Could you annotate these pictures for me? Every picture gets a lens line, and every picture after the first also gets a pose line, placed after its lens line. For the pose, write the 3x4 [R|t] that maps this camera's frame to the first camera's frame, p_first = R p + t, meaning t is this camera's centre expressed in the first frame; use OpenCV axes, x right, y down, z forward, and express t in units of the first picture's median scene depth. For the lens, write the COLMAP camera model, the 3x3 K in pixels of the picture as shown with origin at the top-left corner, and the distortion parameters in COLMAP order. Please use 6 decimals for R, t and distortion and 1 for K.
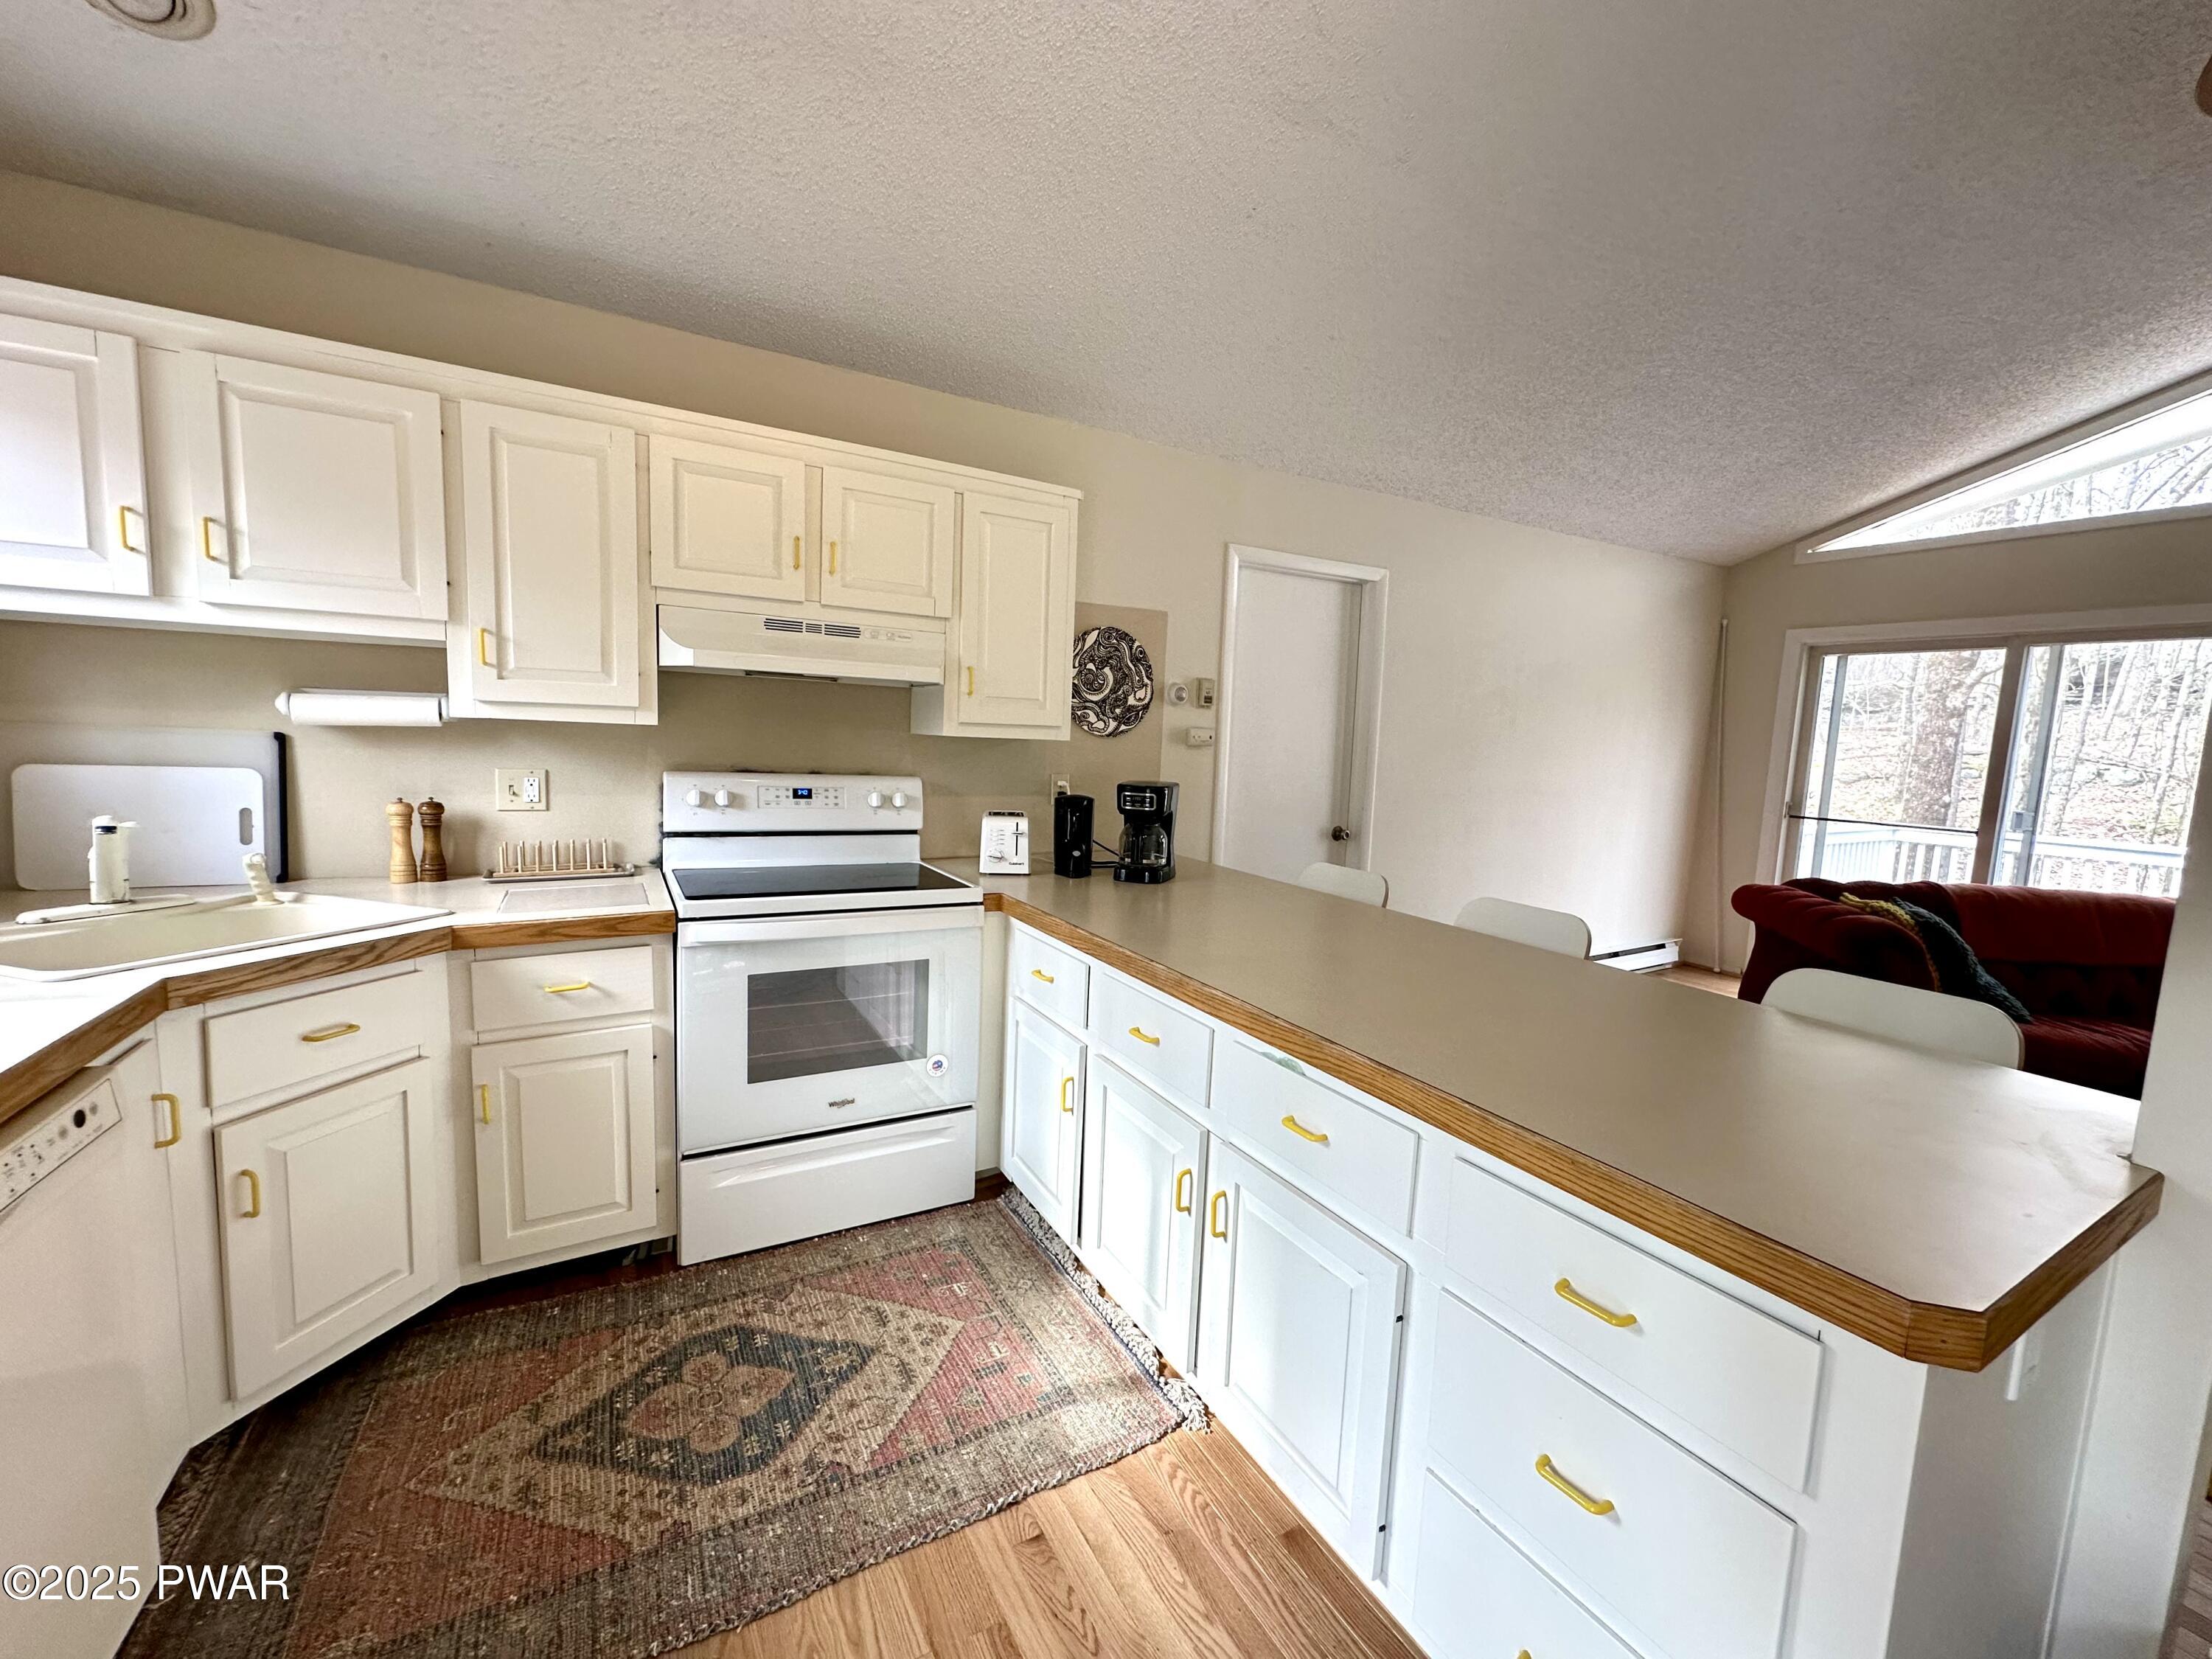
lens RADIAL K [[884.3, 0, 1108.2], [0, 884.3, 826.1], [0, 0, 1]] dist [-0.000181, -0.000184]
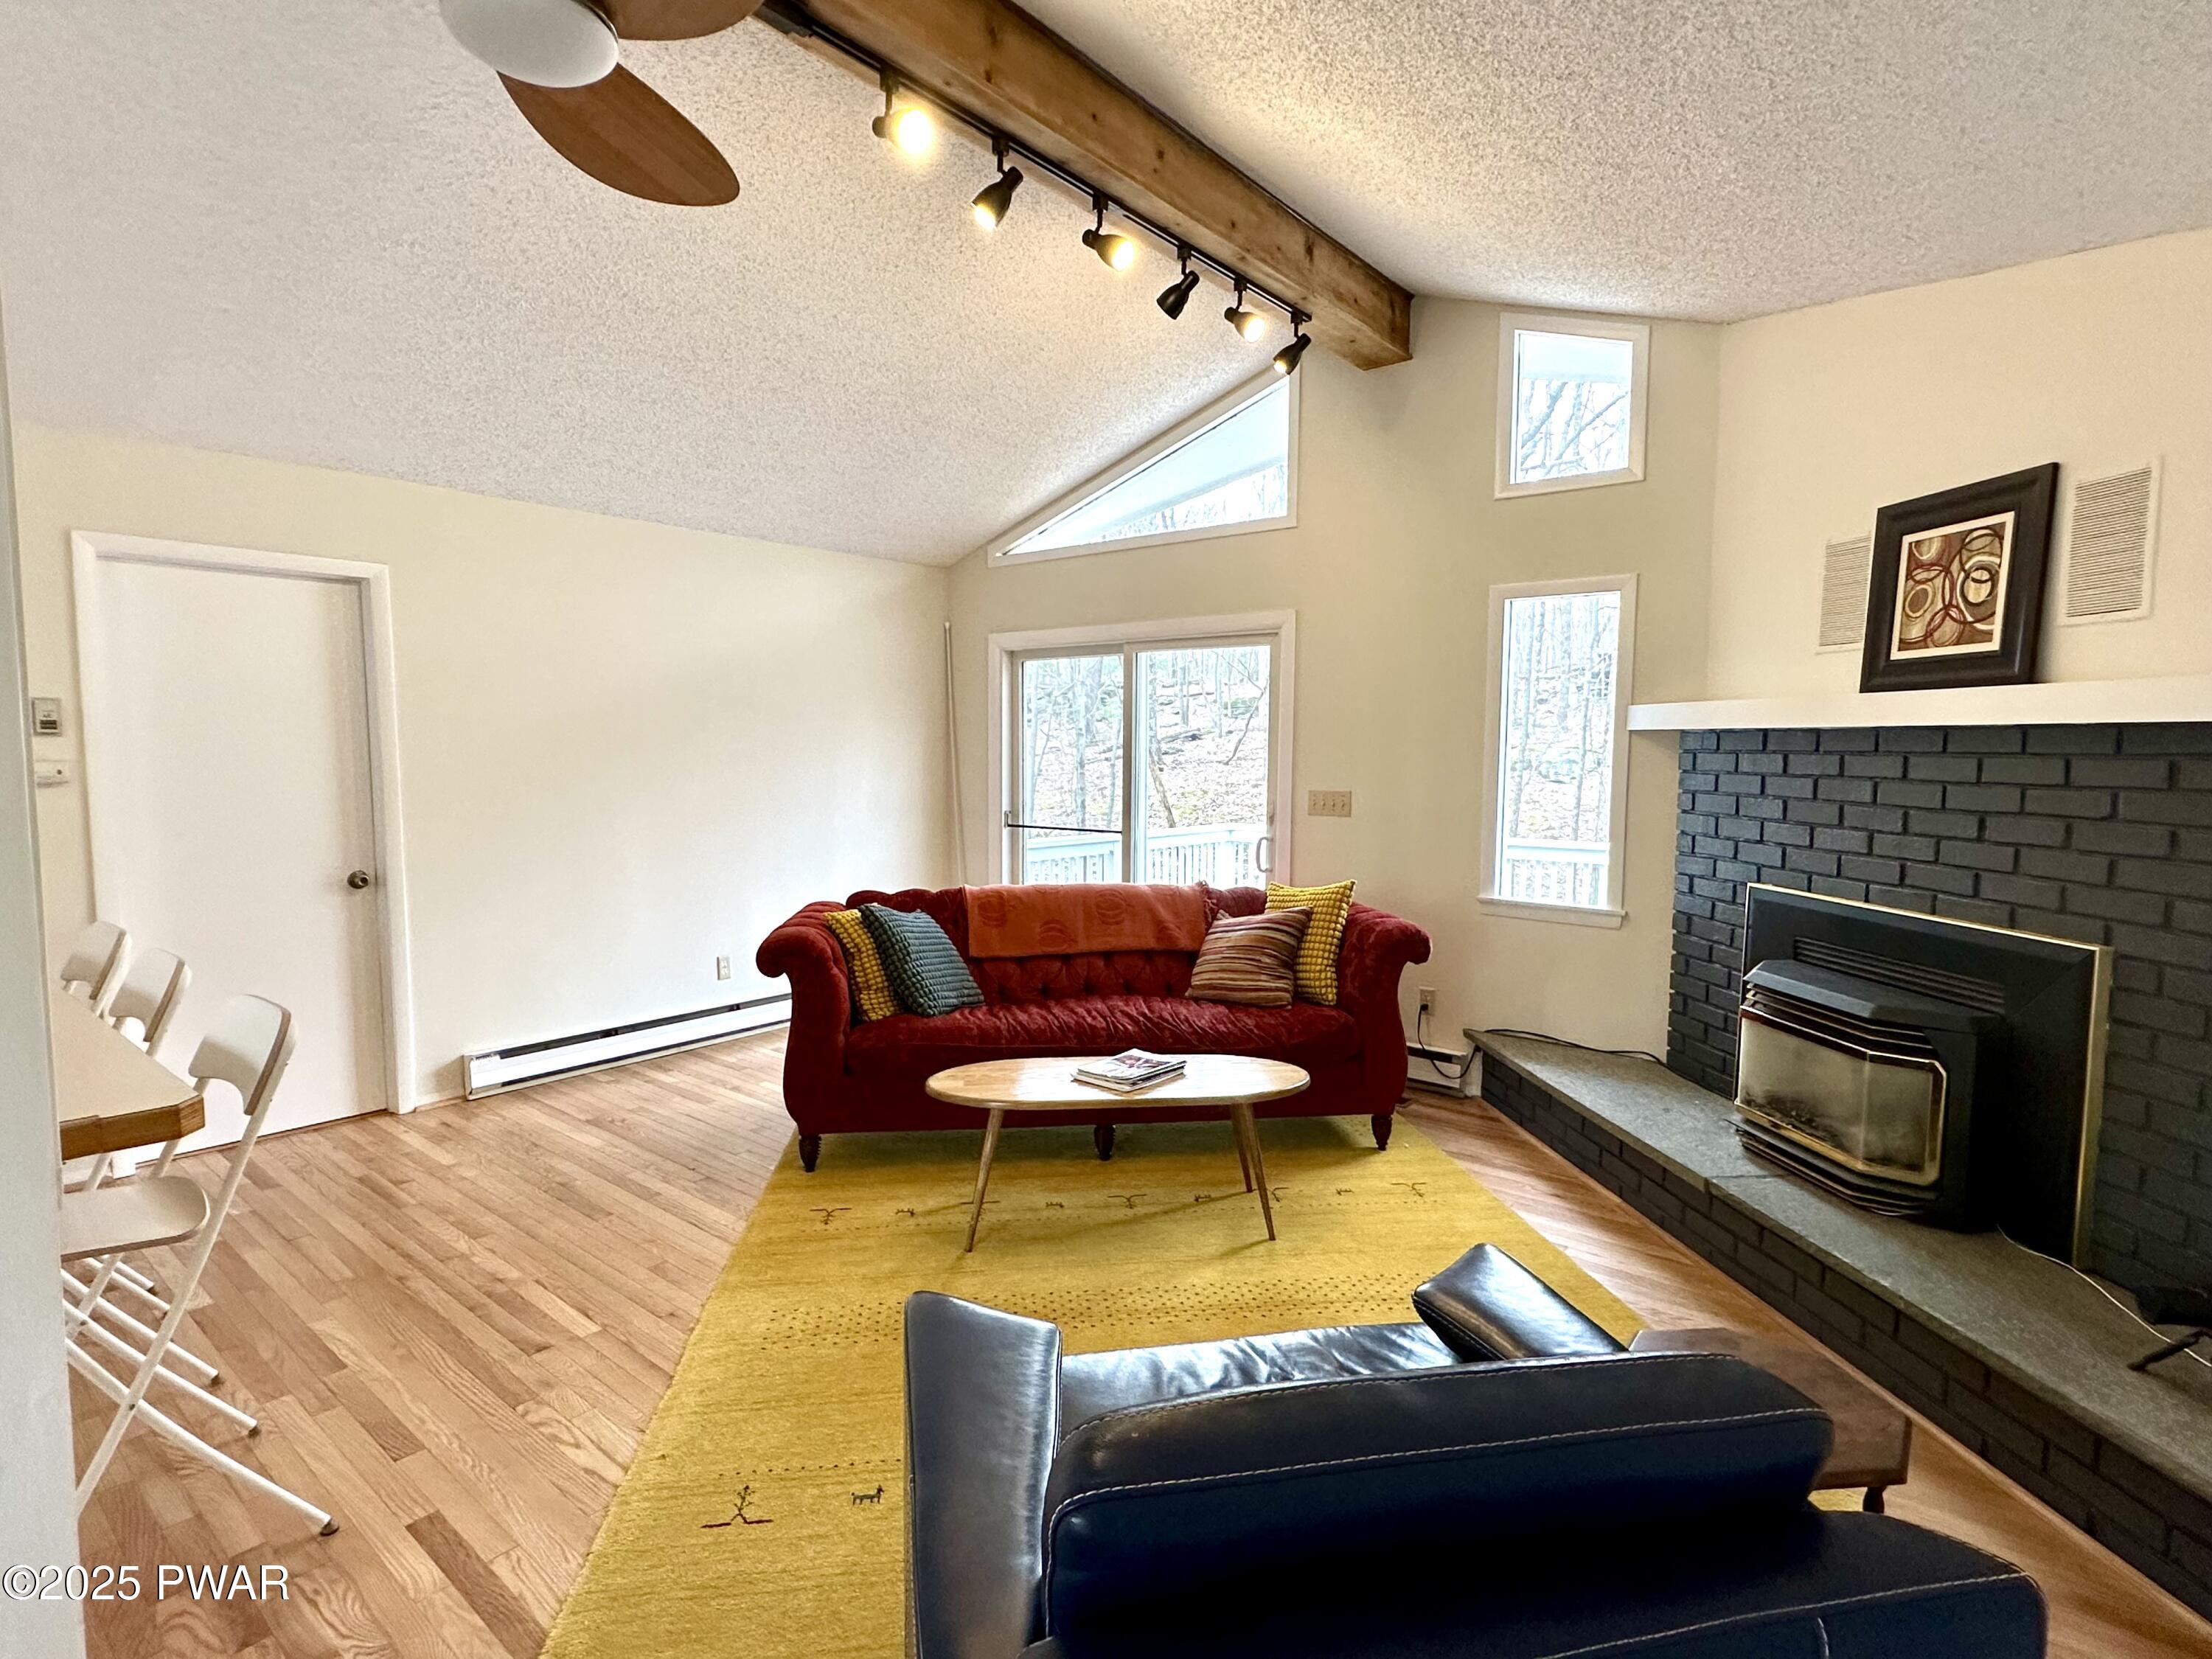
lens RADIAL K [[1114.0, 0, 1106.0], [0, 1114.0, 829.5], [0, 0, 1]] dist [0.003359, -0.000154]
pose [[0.931952, -0.059077, 0.357736, 0.807807], [0.070621, 0.997317, -0.019280, 0.043763], [-0.355637, 0.043232, 0.933624, -0.321031]]
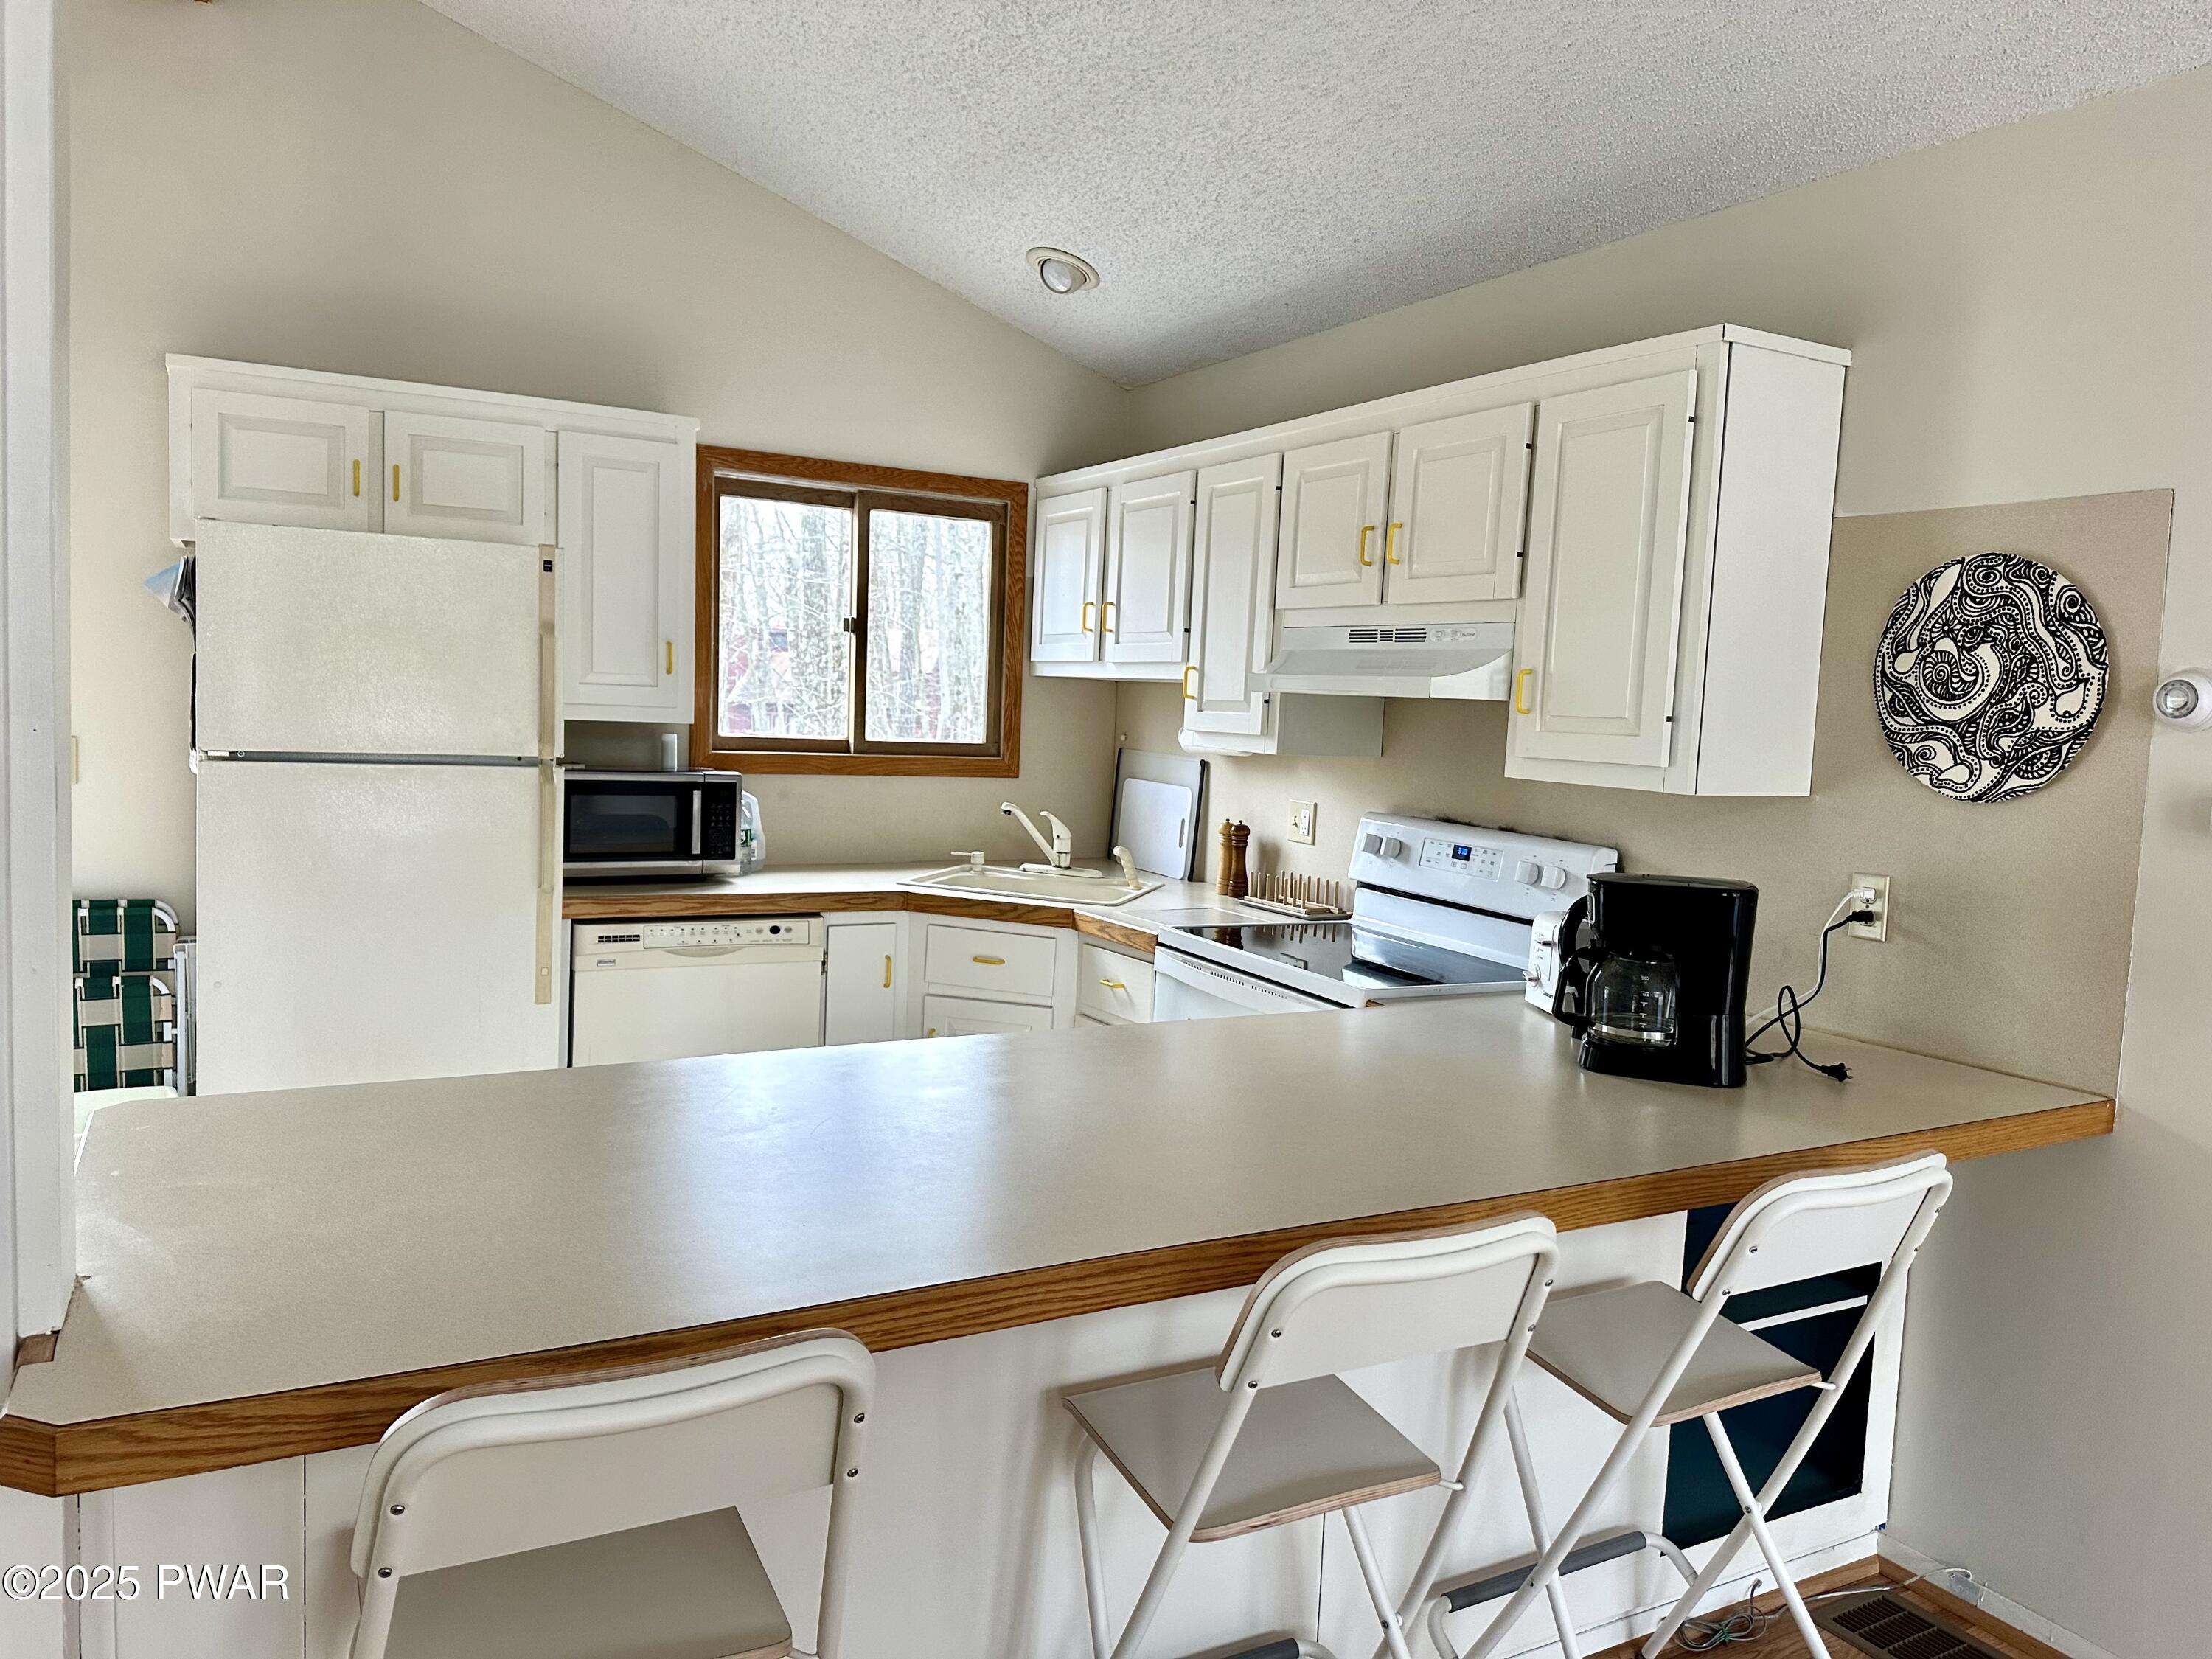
lens RADIAL K [[1531.6, 0, 1106.0], [0, 1531.6, 829.5], [0, 0, 1]] dist [0.125506, -0.169758]
pose [[-0.013808, 0.045745, -0.998858, 0.950289], [-0.151907, 0.987262, 0.047314, -0.071838], [0.988298, 0.152387, -0.006683, 0.710508]]
